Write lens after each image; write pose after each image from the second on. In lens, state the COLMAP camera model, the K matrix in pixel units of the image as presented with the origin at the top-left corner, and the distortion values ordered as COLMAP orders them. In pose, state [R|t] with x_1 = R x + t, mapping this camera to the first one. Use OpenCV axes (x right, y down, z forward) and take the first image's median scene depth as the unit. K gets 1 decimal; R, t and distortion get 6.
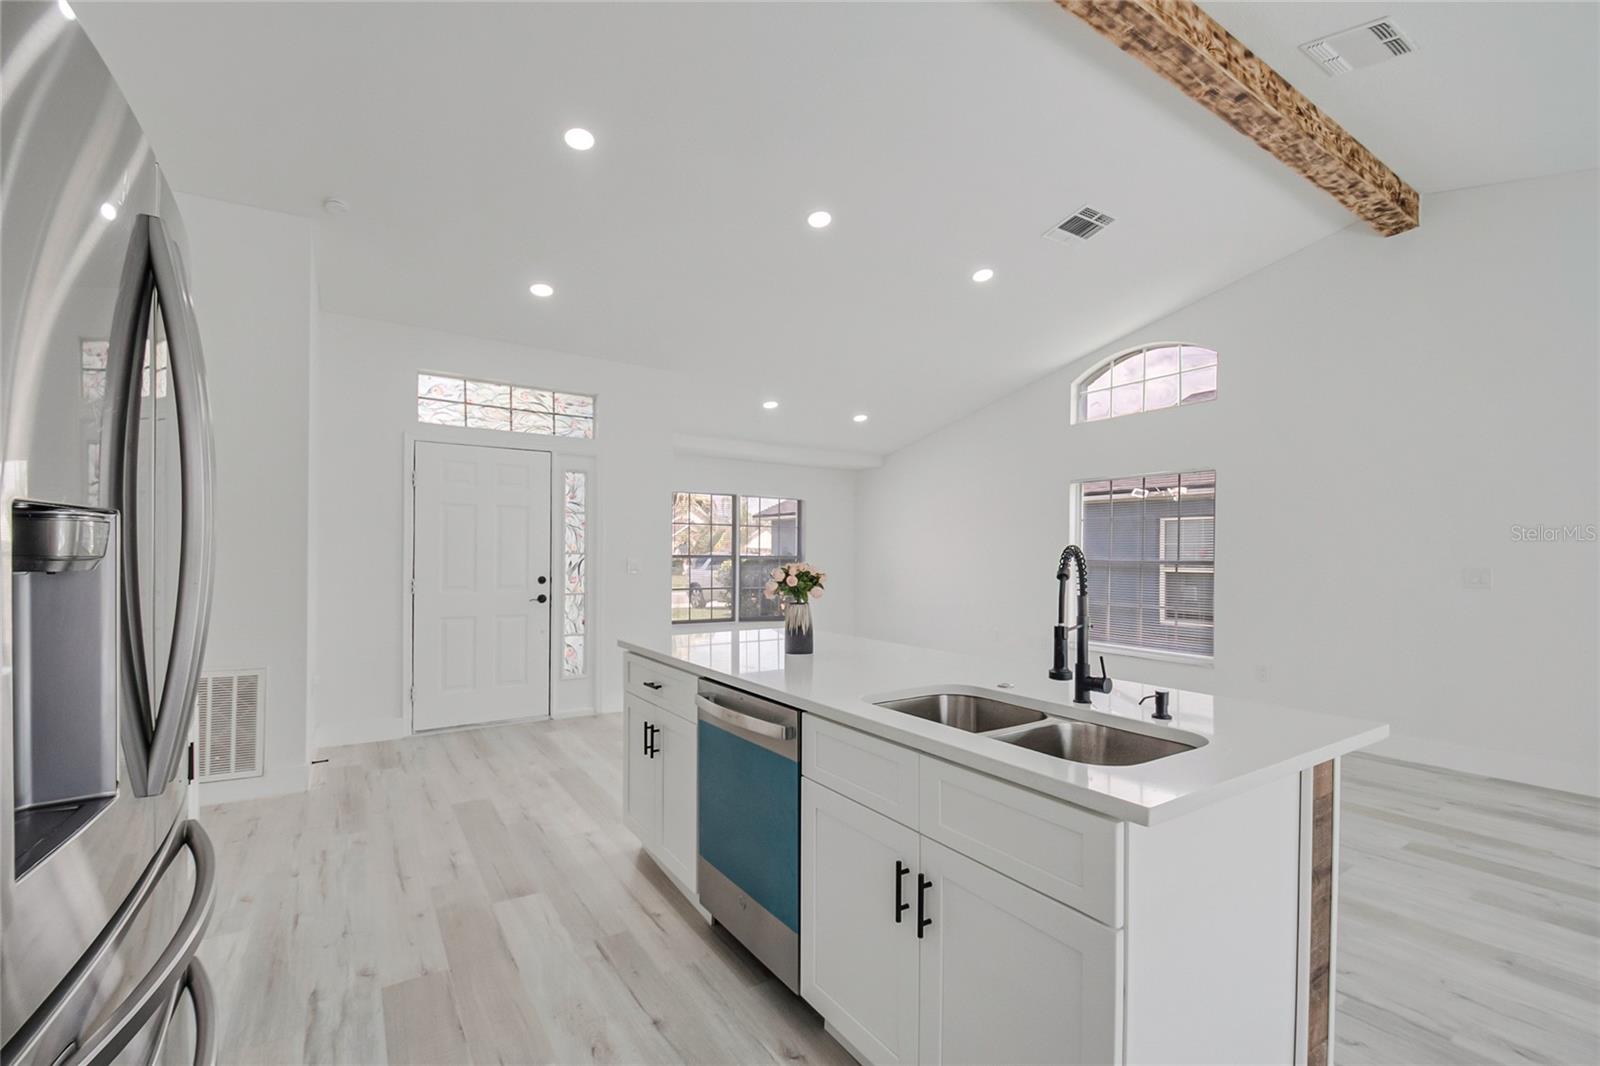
lens RADIAL K [[700.2, 0, 810.0], [0, 700.2, 558.3], [0, 0, 1]] dist [0.004913, -0.013855]
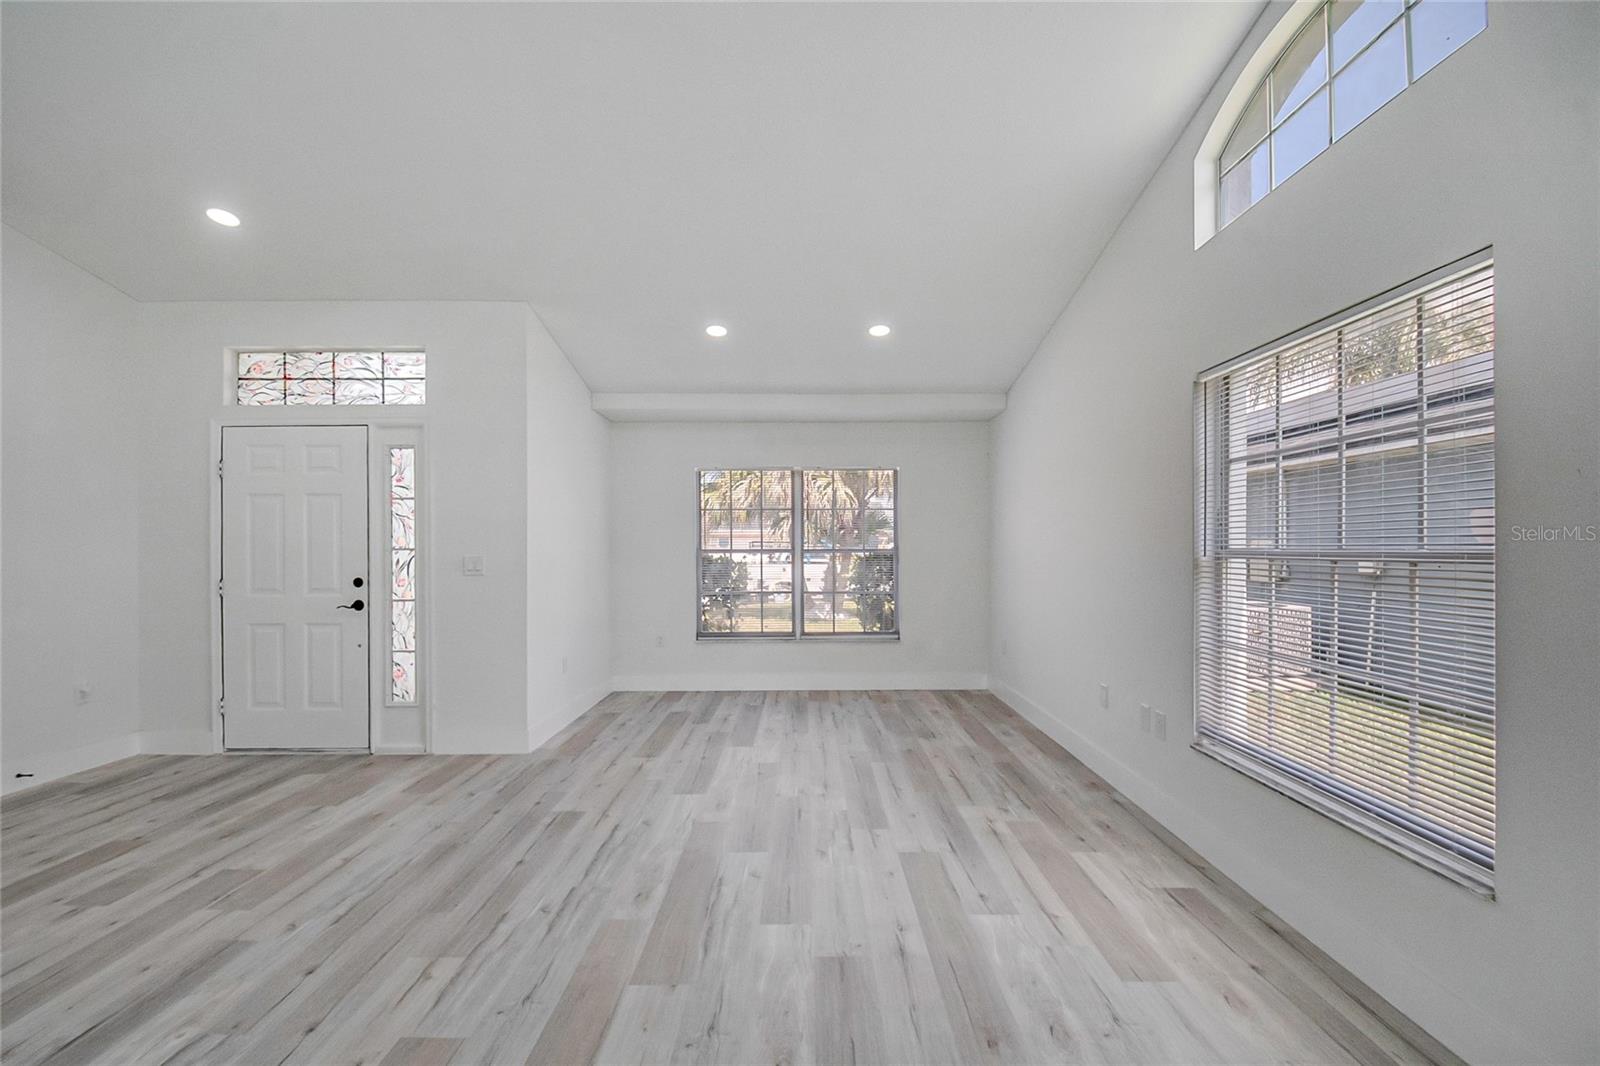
lens RADIAL K [[700.3, 0, 806.0], [0, 700.3, 553.0], [0, 0, 1]] dist [0.015002, -0.020605]
pose [[0.833537, -0.008398, -0.552400, 0.506037], [0.009019, 0.999958, -0.001592, 0.002461], [0.552390, -0.003655, 0.833577, 0.601677]]
